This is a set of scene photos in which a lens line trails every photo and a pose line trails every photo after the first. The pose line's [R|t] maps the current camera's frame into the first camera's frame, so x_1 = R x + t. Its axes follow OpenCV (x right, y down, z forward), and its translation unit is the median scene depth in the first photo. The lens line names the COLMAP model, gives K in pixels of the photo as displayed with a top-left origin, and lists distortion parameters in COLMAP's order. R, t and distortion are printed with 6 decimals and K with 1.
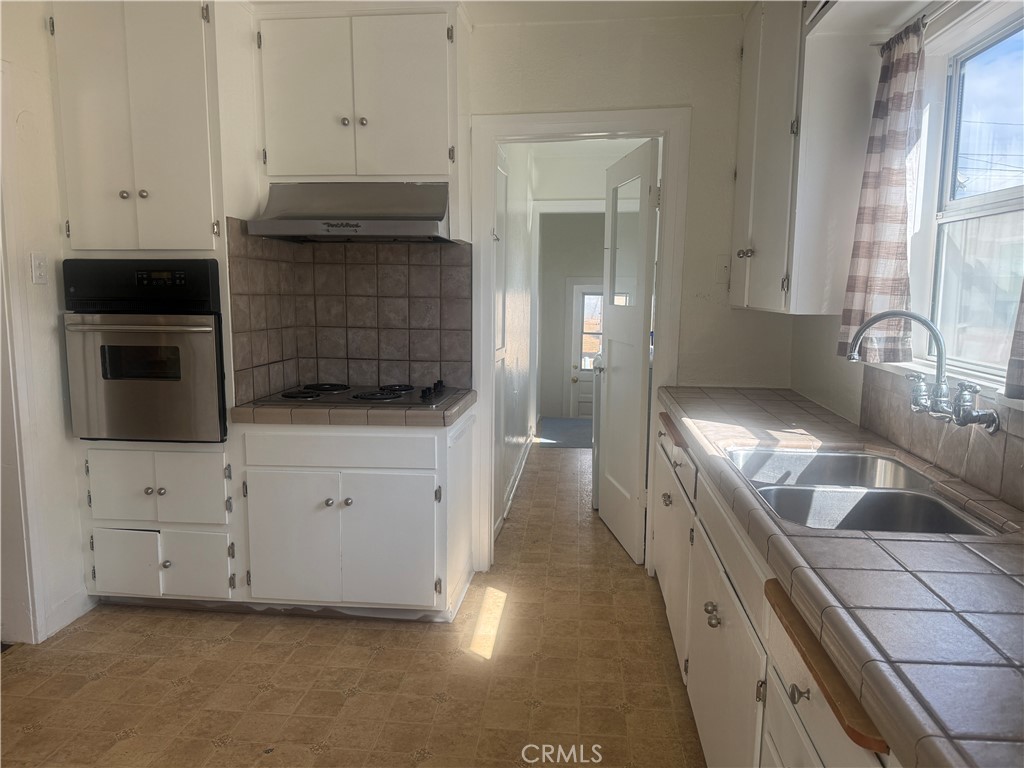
lens RADIAL K [[708.2, 0, 514.2], [0, 708.2, 383.8], [0, 0, 1]] dist [0.104979, -0.151783]
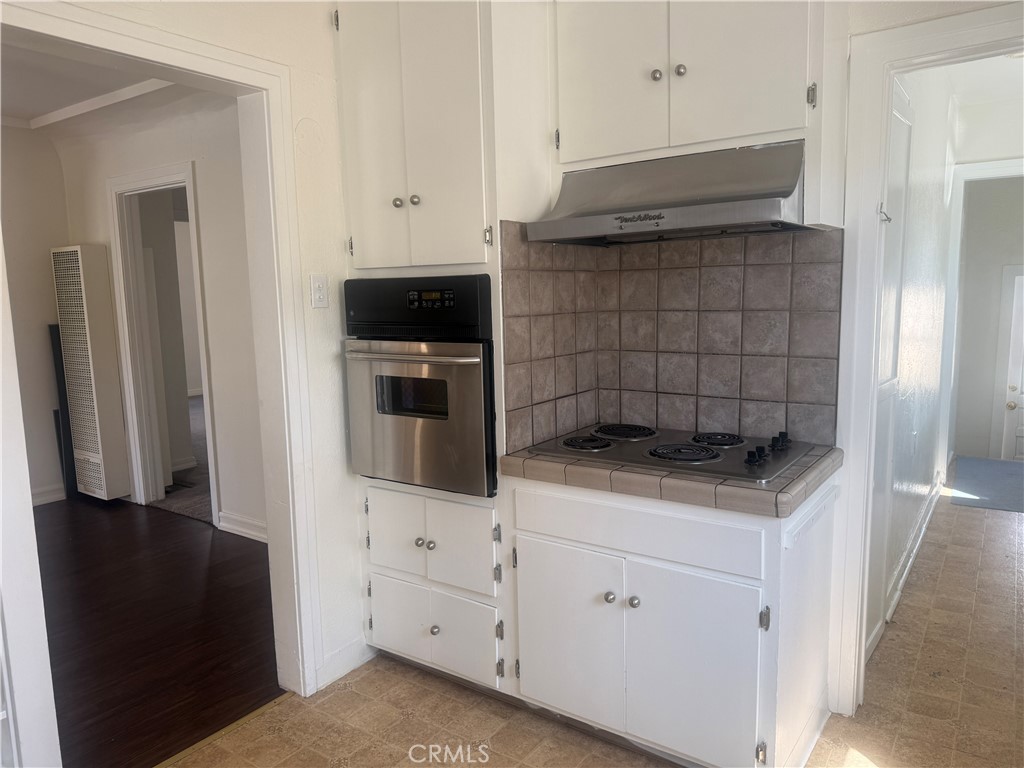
lens RADIAL K [[708.2, 0, 514.2], [0, 708.2, 383.8], [0, 0, 1]] dist [0.104979, -0.151783]
pose [[0.870581, 0.037247, -0.490613, 0.008255], [-0.034150, 0.999300, 0.015266, -0.058602], [0.490839, 0.003464, 0.871244, 0.295796]]
